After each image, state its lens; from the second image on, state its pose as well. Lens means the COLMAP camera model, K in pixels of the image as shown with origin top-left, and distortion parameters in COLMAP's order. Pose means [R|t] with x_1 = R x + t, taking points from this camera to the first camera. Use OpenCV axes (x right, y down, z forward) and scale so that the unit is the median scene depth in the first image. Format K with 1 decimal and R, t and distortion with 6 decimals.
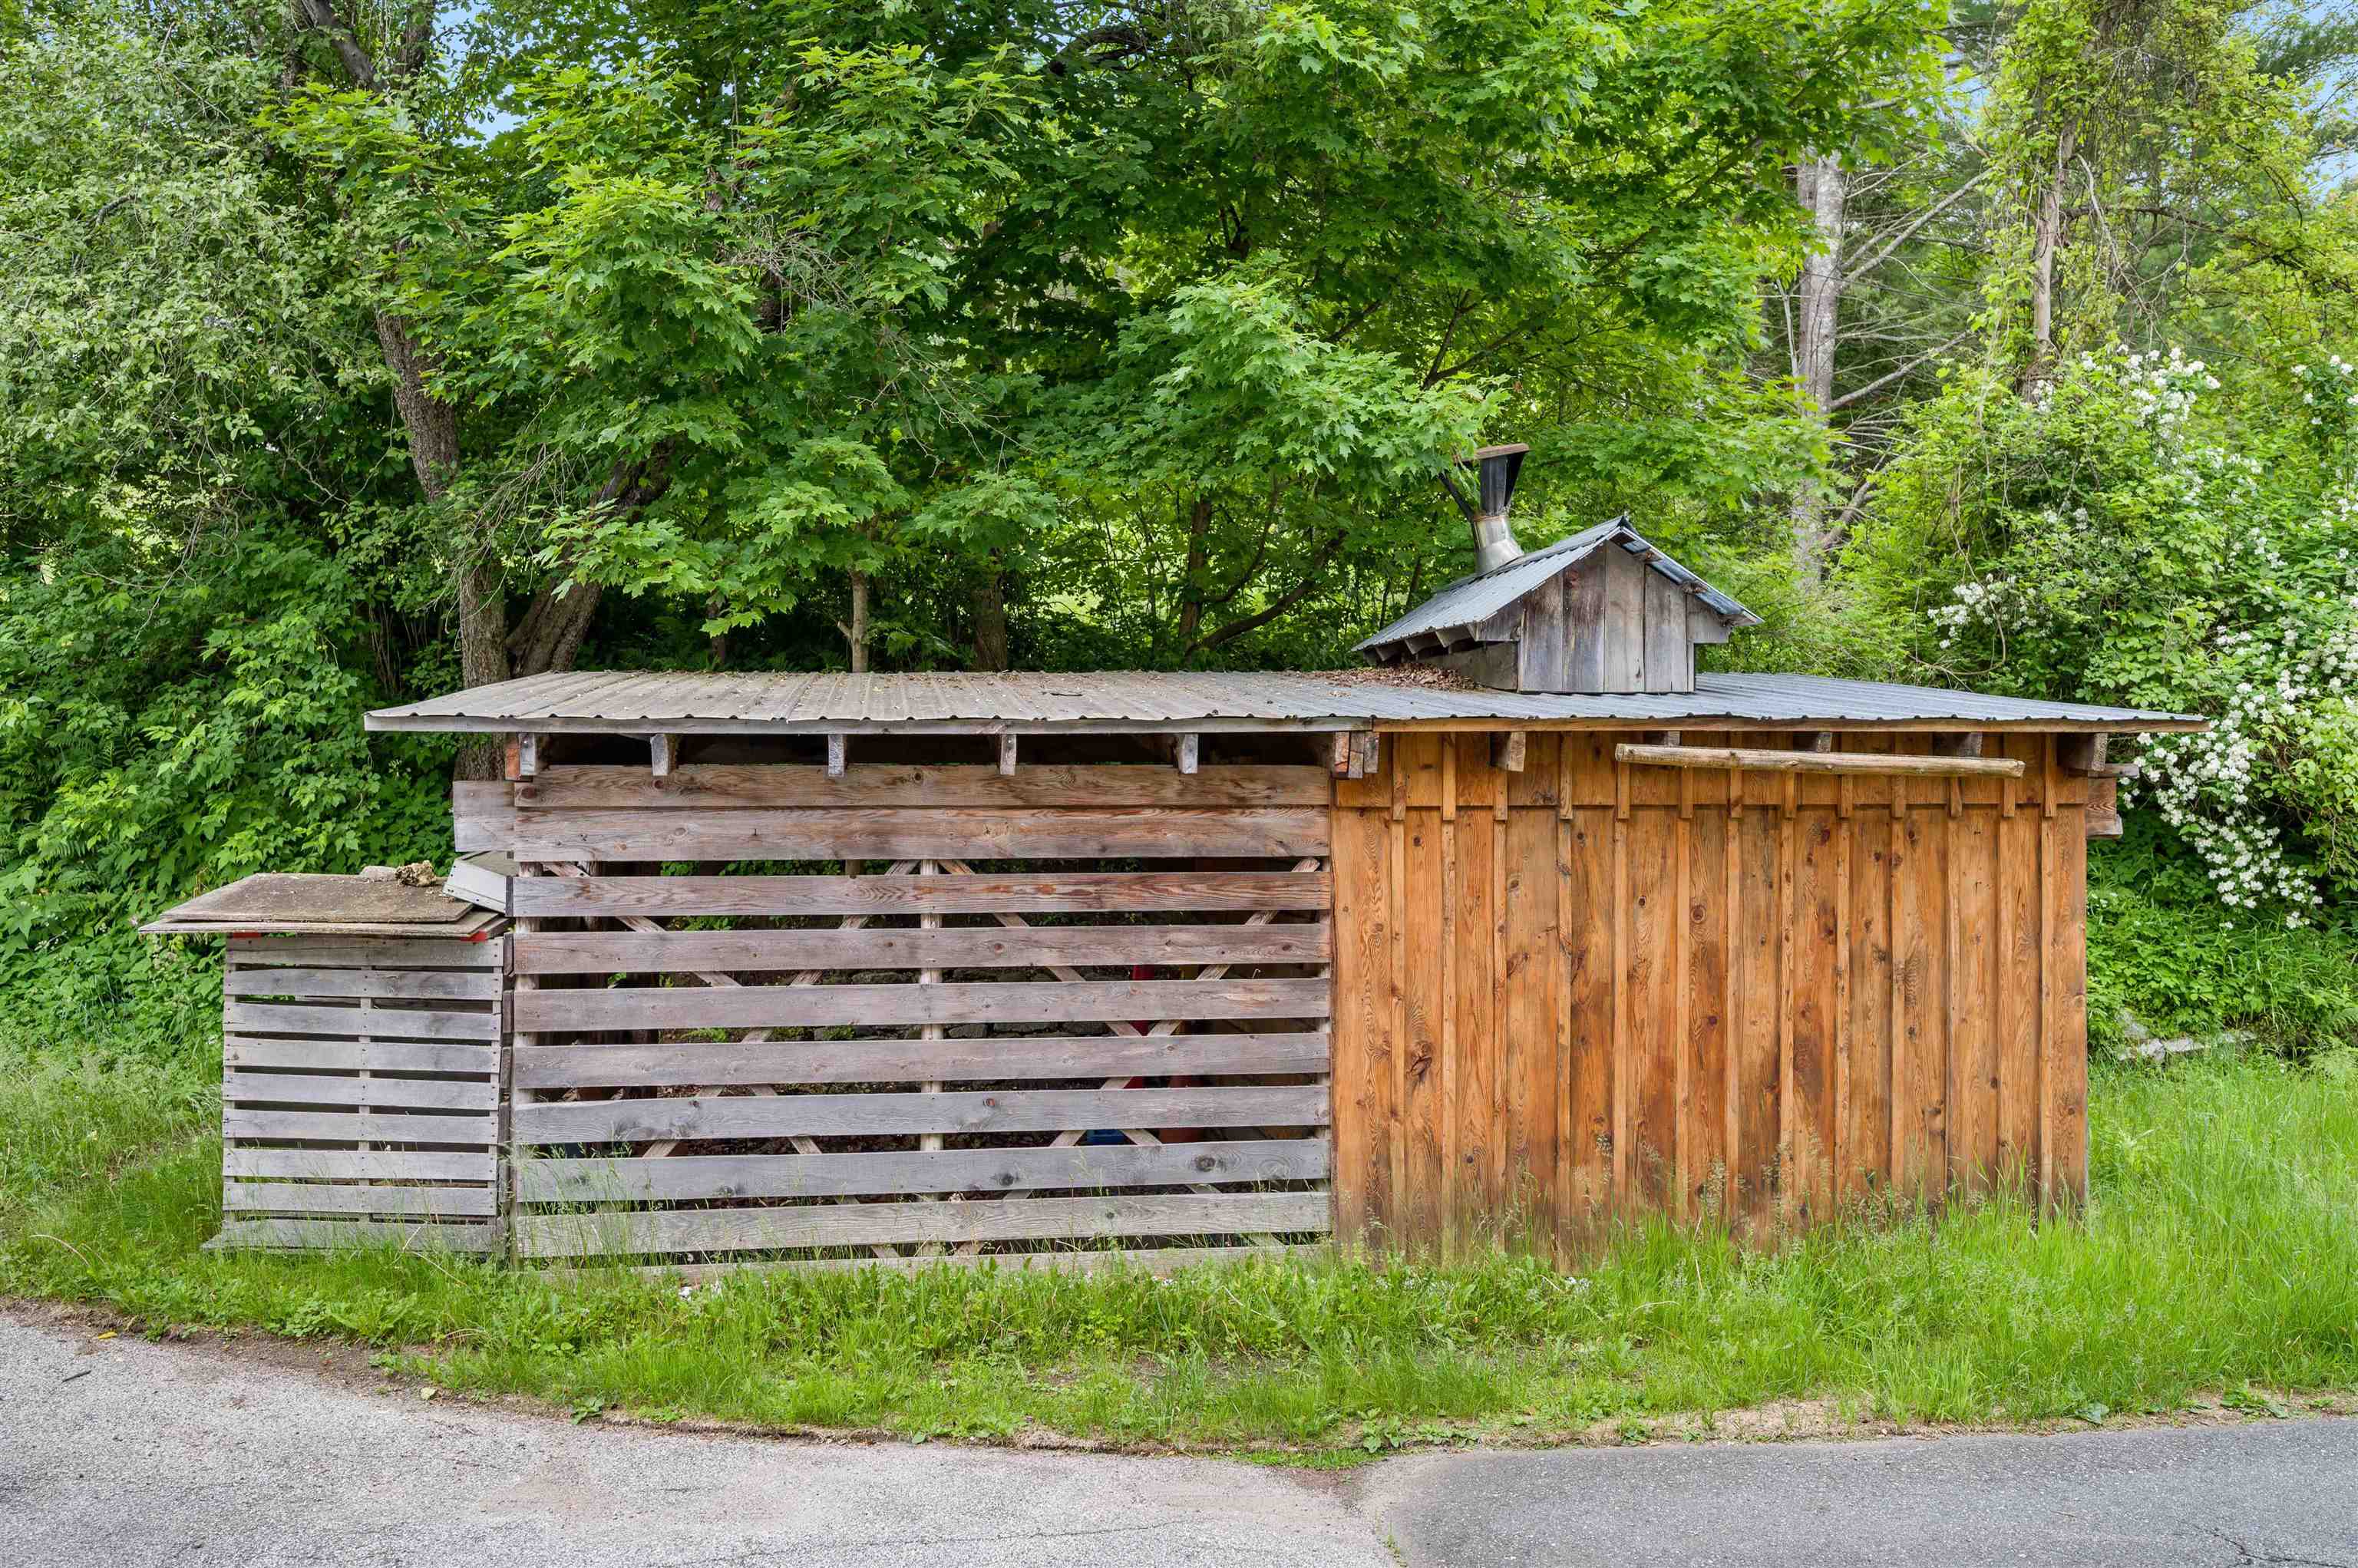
lens RADIAL K [[1940.4, 0, 1181.1], [0, 1940.4, 826.0], [0, 0, 1]] dist [-0.000703, -0.002325]
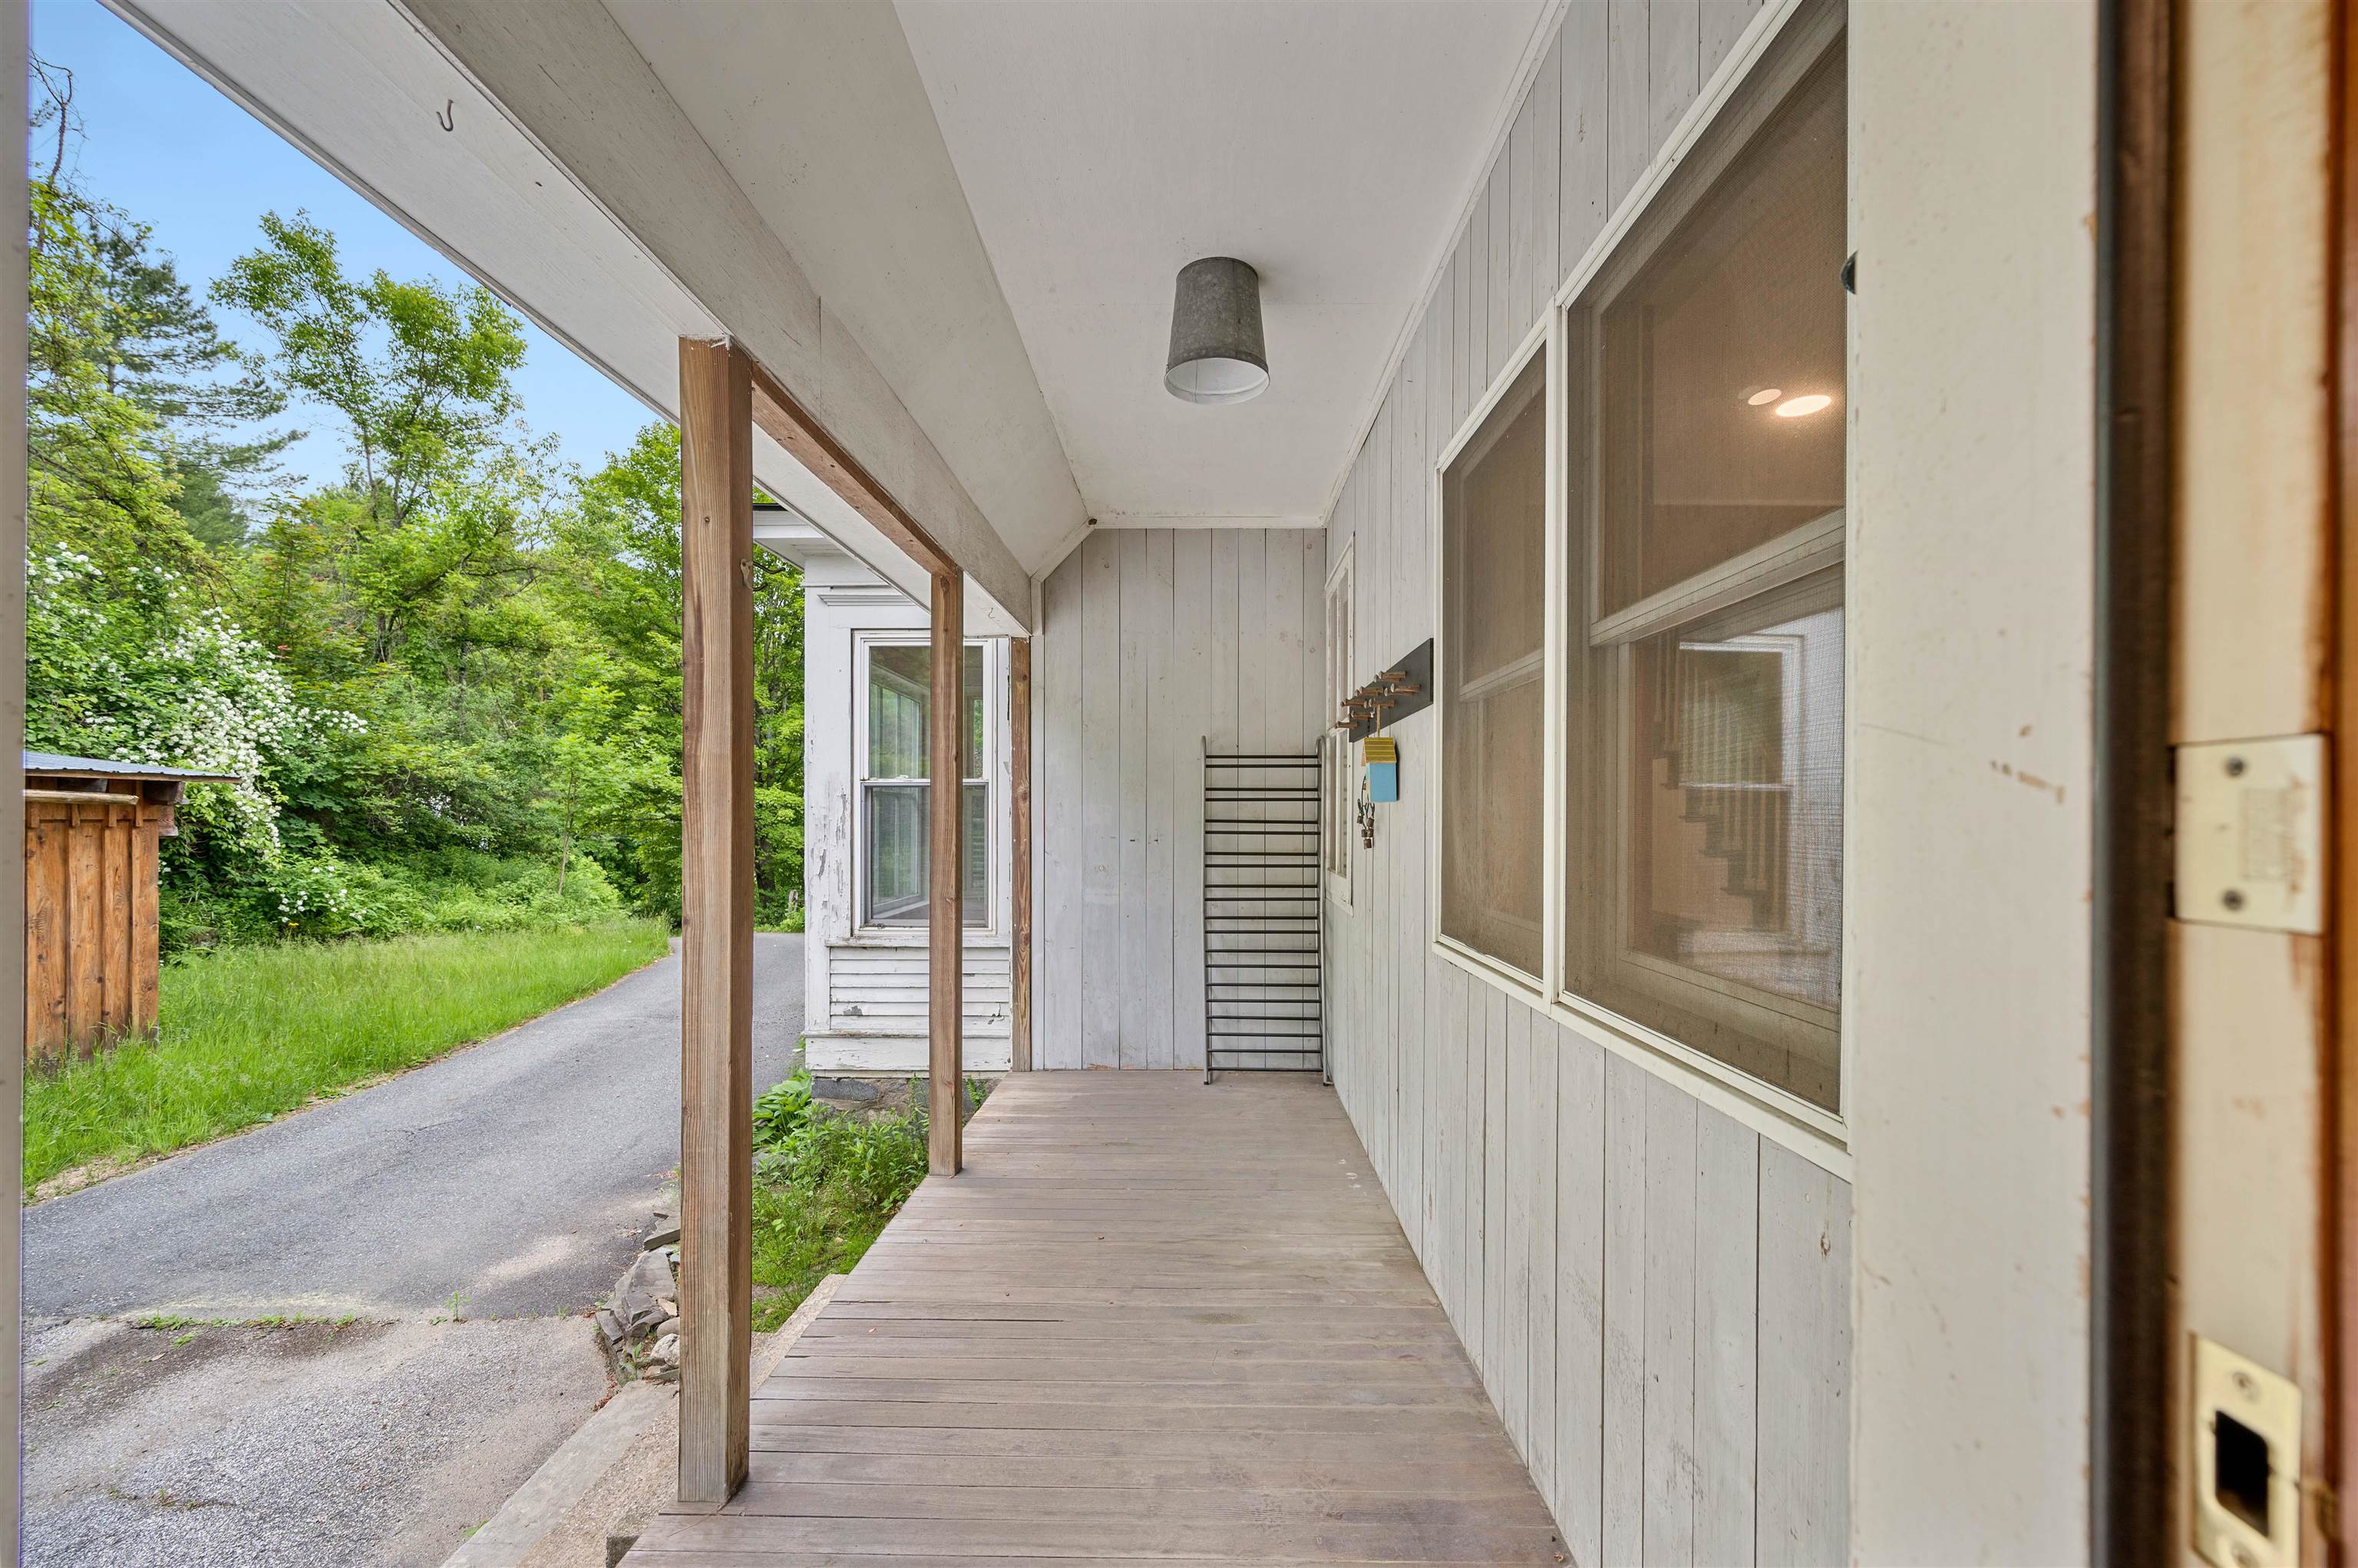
lens RADIAL K [[935.7, 0, 1175.2], [0, 935.7, 754.4], [0, 0, 1]] dist [0.001845, -0.000188]
pose [[0.095118, 0.067399, 0.993182, -0.334933], [0.006835, 0.997638, -0.068356, -0.005513], [-0.995443, 0.013291, 0.094432, -0.044243]]
